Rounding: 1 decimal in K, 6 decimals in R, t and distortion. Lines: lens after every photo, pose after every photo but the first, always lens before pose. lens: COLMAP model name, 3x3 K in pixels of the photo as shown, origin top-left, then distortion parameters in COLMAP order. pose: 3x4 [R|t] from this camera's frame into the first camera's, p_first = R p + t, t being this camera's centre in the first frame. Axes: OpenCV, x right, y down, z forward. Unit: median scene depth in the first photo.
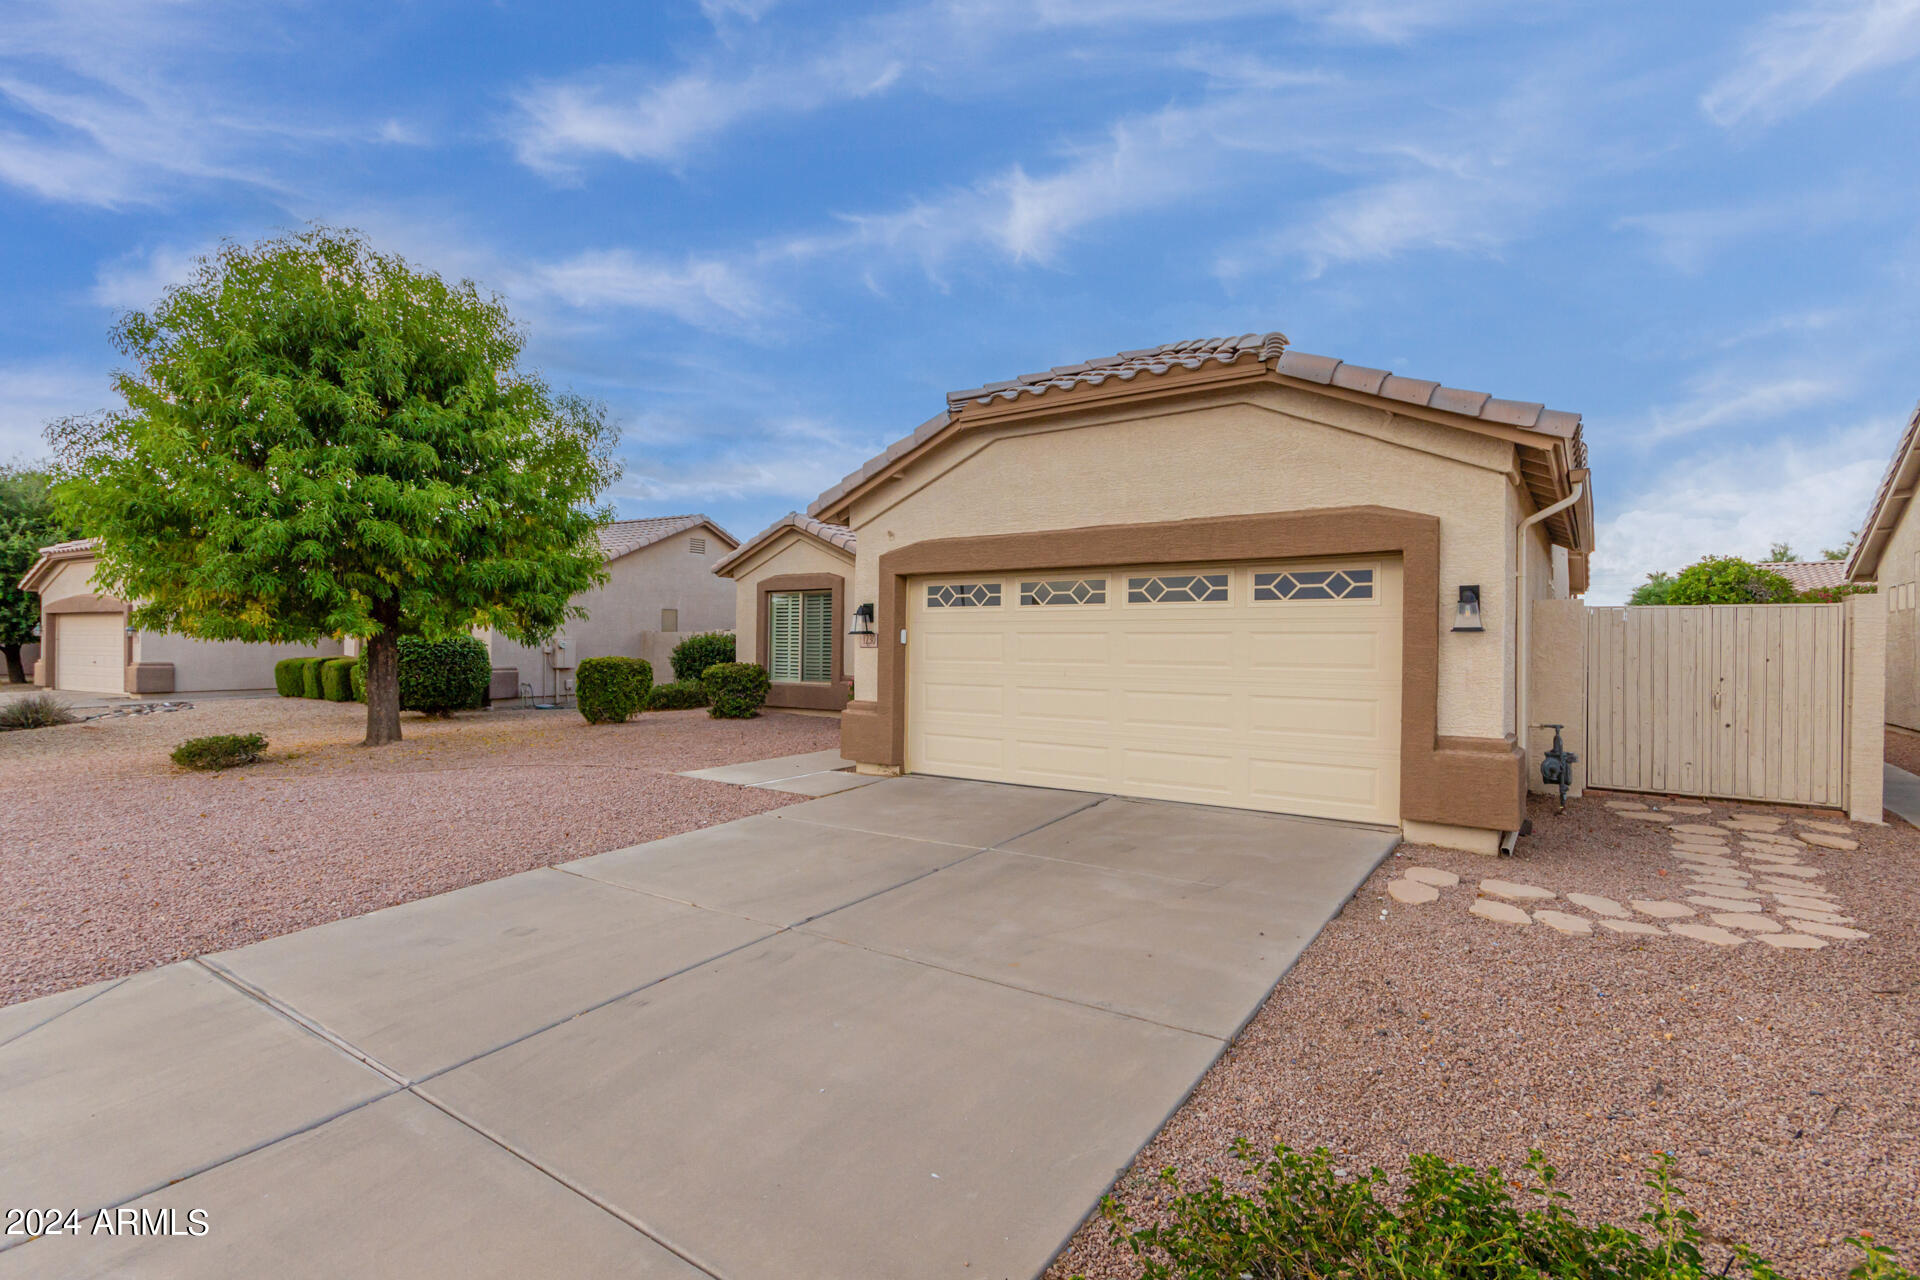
lens RADIAL K [[898.7, 0, 962.0], [0, 898.7, 667.3], [0, 0, 1]] dist [0.003027, 0.001208]
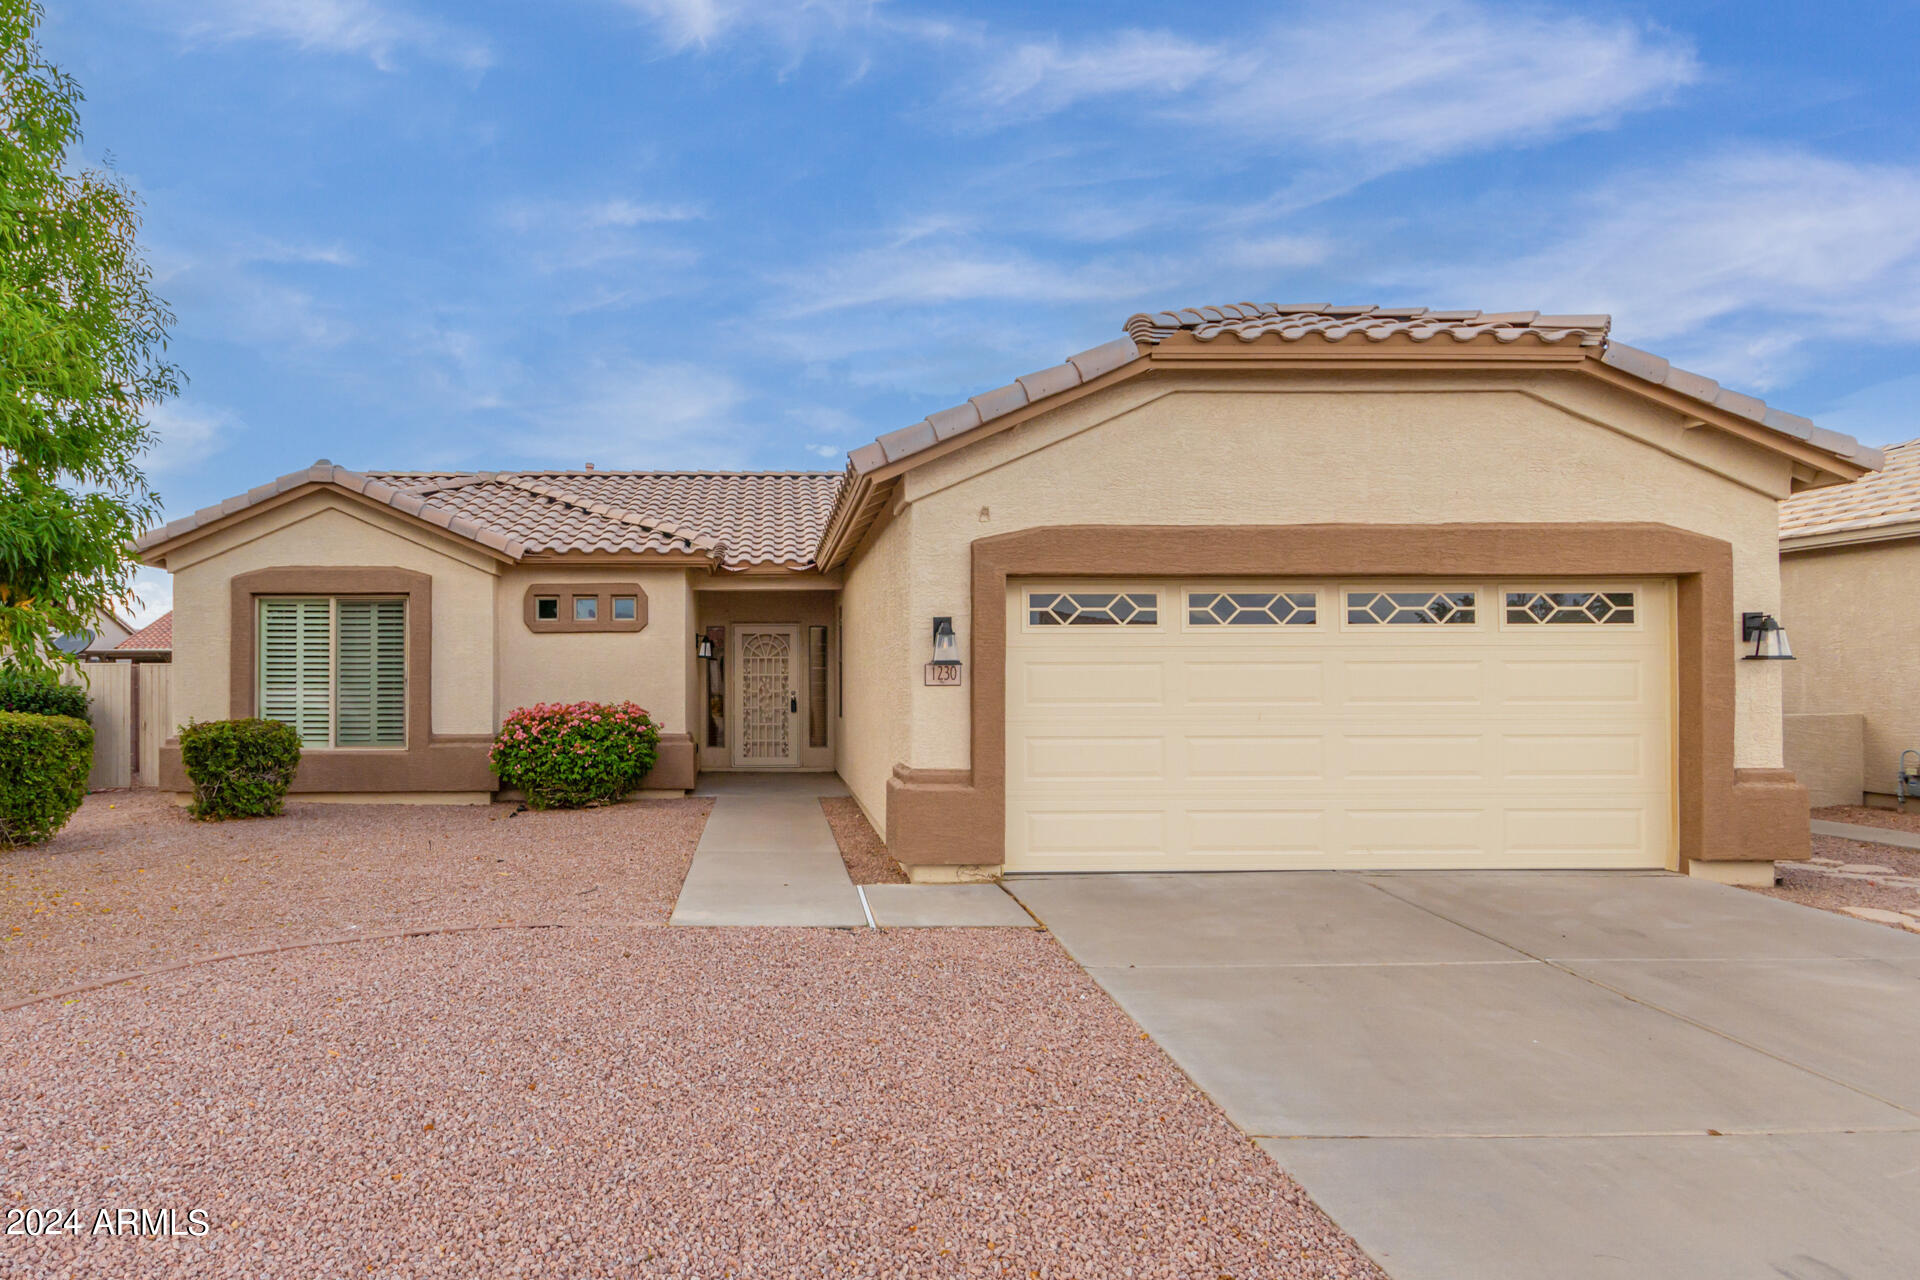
lens RADIAL K [[1097.3, 0, 960.0], [0, 1097.3, 699.4], [0, 0, 1]] dist [0.002195, 0.000905]
pose [[0.813846, -0.020115, 0.580733, -0.615018], [0.024735, 0.999694, -0.000036, -0.013506], [-0.580554, 0.014393, 0.814094, 0.395440]]
